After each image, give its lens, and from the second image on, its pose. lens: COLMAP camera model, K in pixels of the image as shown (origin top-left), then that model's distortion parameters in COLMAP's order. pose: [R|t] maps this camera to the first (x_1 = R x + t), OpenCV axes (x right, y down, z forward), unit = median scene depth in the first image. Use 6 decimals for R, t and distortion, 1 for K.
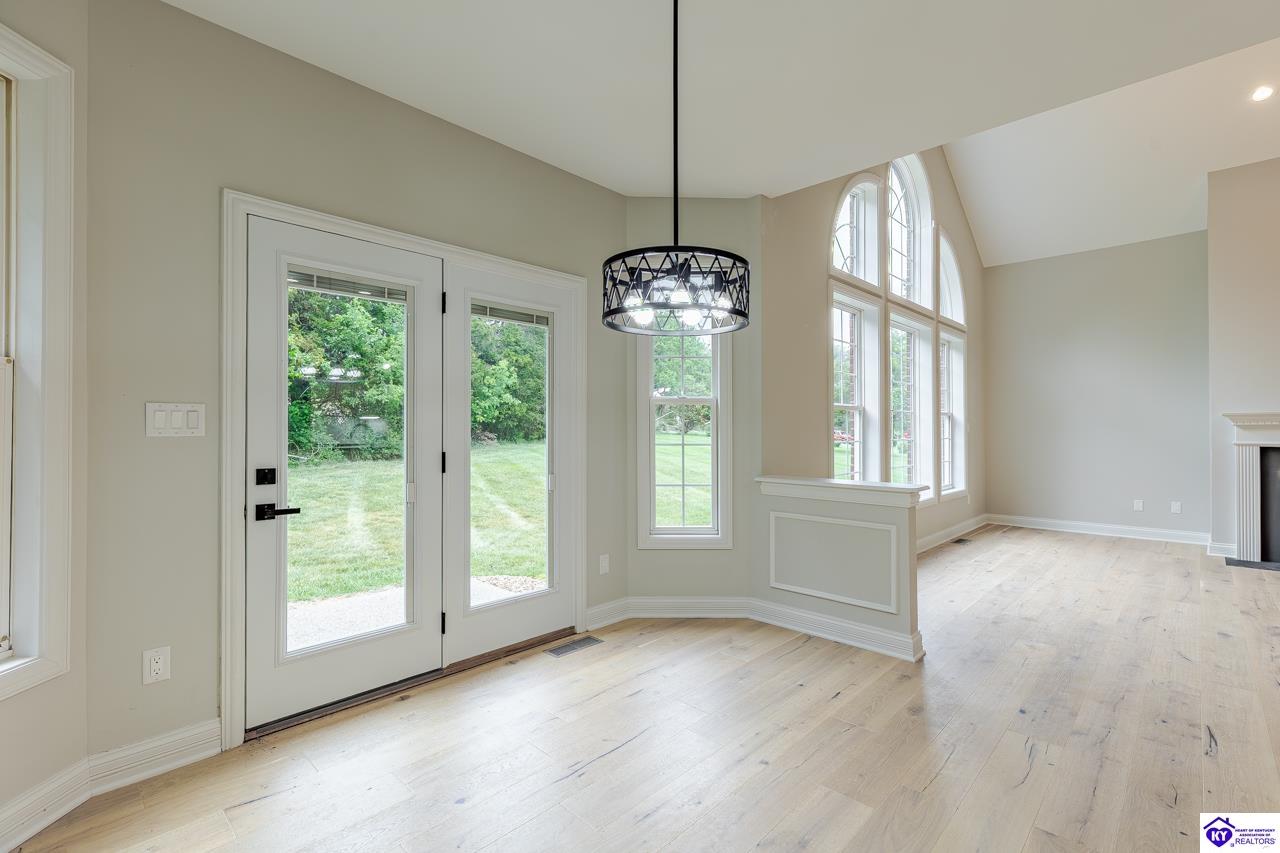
lens RADIAL K [[580.1, 0, 640.9], [0, 580.1, 425.4], [0, 0, 1]] dist [0.008282, -0.000974]
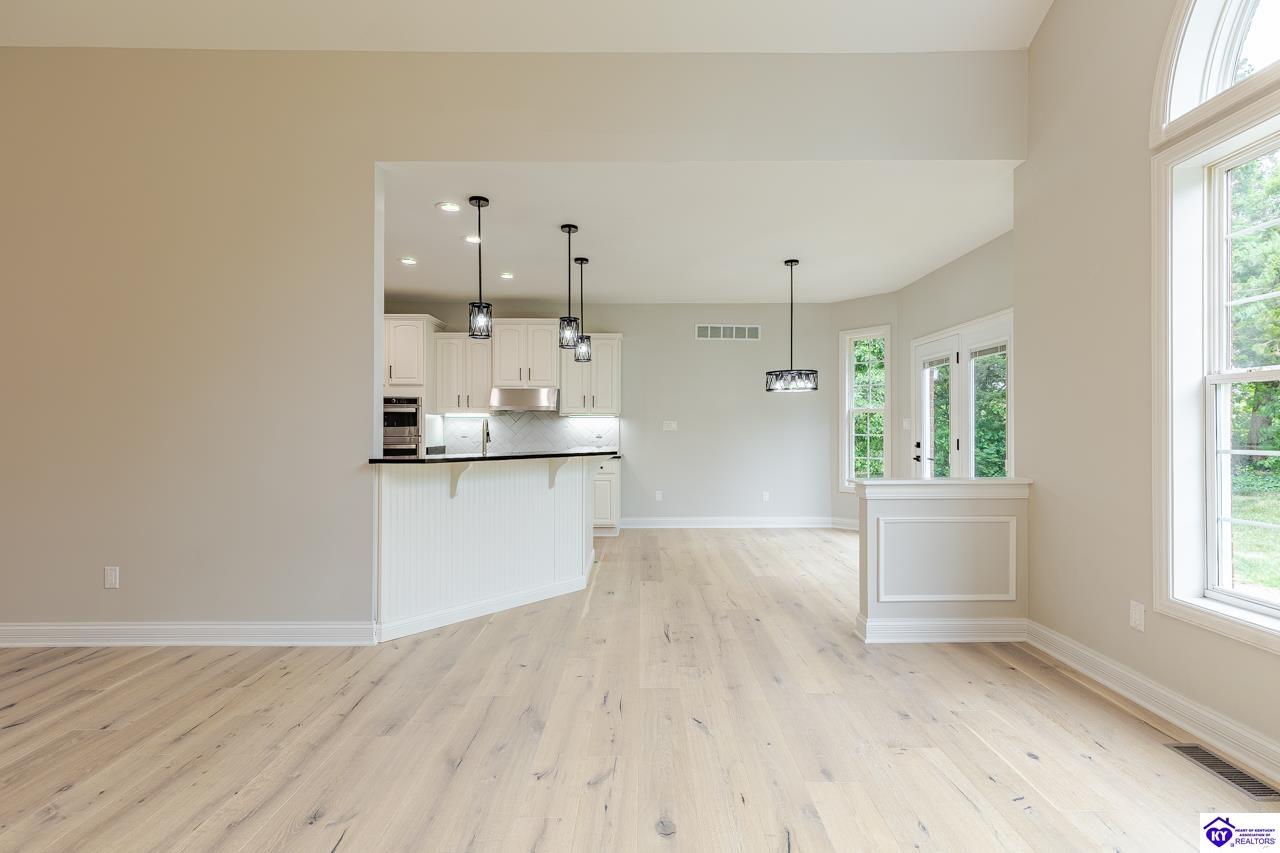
lens RADIAL K [[580.1, 0, 642.9], [0, 580.1, 427.2], [0, 0, 1]] dist [0.008282, -0.000974]
pose [[-0.723376, -0.003634, -0.690445, 1.803609], [0.004628, 0.999938, -0.010112, 0.020602], [0.690439, -0.010510, -0.723315, 1.794697]]
